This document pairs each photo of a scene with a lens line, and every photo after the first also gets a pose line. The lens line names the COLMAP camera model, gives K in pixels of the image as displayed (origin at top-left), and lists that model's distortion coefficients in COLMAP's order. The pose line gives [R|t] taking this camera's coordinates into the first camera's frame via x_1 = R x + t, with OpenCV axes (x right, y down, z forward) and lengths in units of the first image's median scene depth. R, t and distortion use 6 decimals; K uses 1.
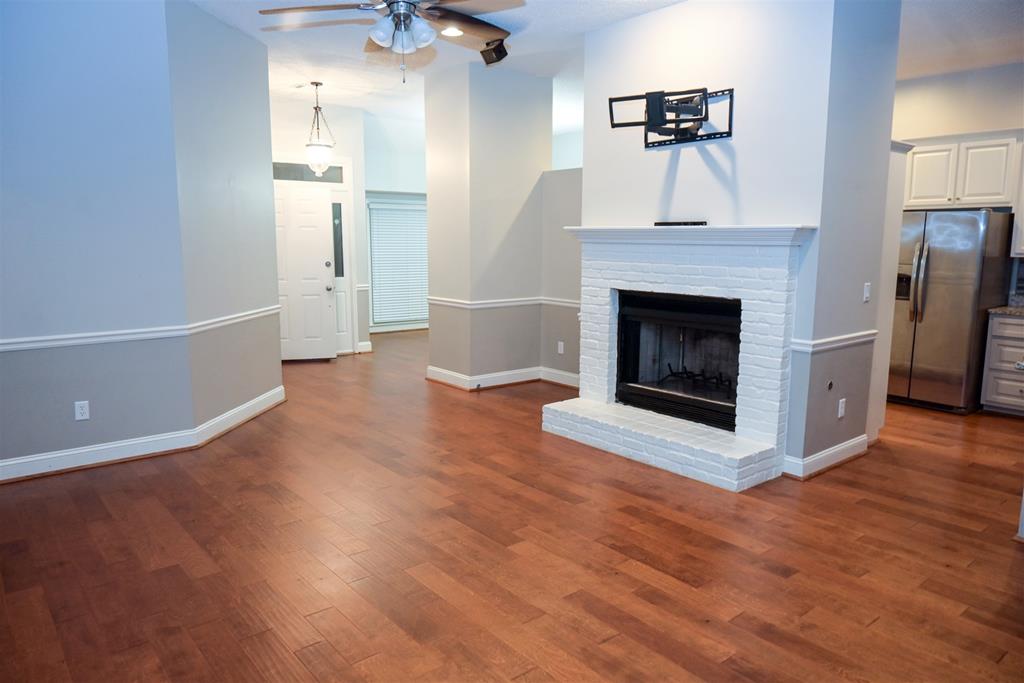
lens RADIAL K [[683.2, 0, 501.6], [0, 683.2, 344.0], [0, 0, 1]] dist [-0.015249, 0.013847]
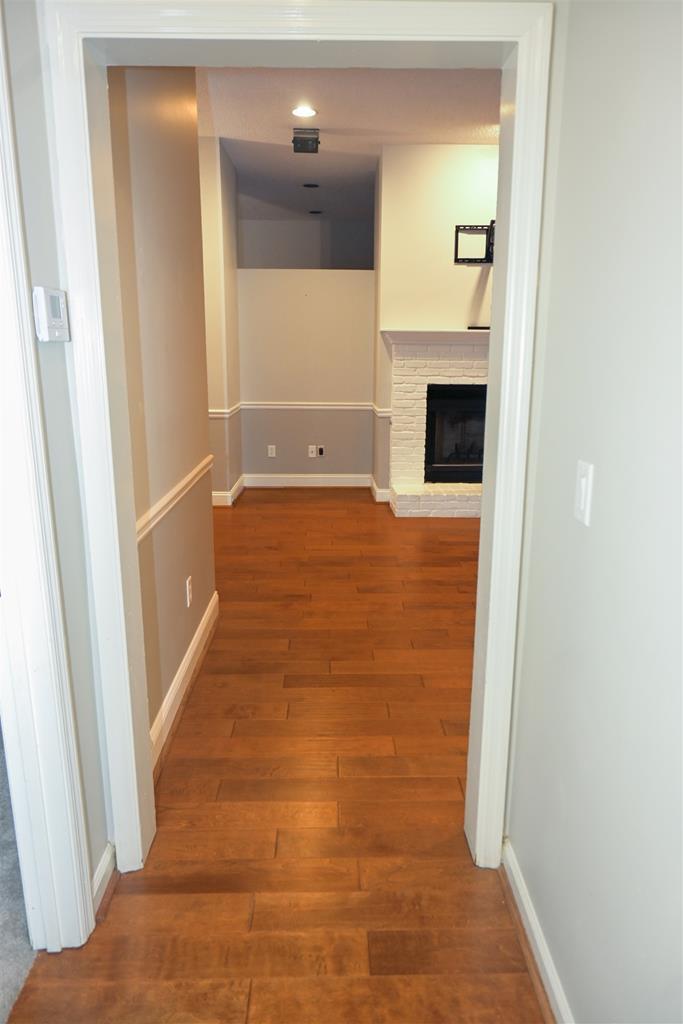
lens RADIAL K [[683.2, 0, 343.2], [0, 683.2, 513.6], [0, 0, 1]] dist [-0.015249, 0.013847]
pose [[0.612555, -0.181868, 0.769221, -0.847923], [0.116559, 0.983314, 0.139668, -0.042901], [-0.781787, 0.004105, 0.623532, 0.387894]]
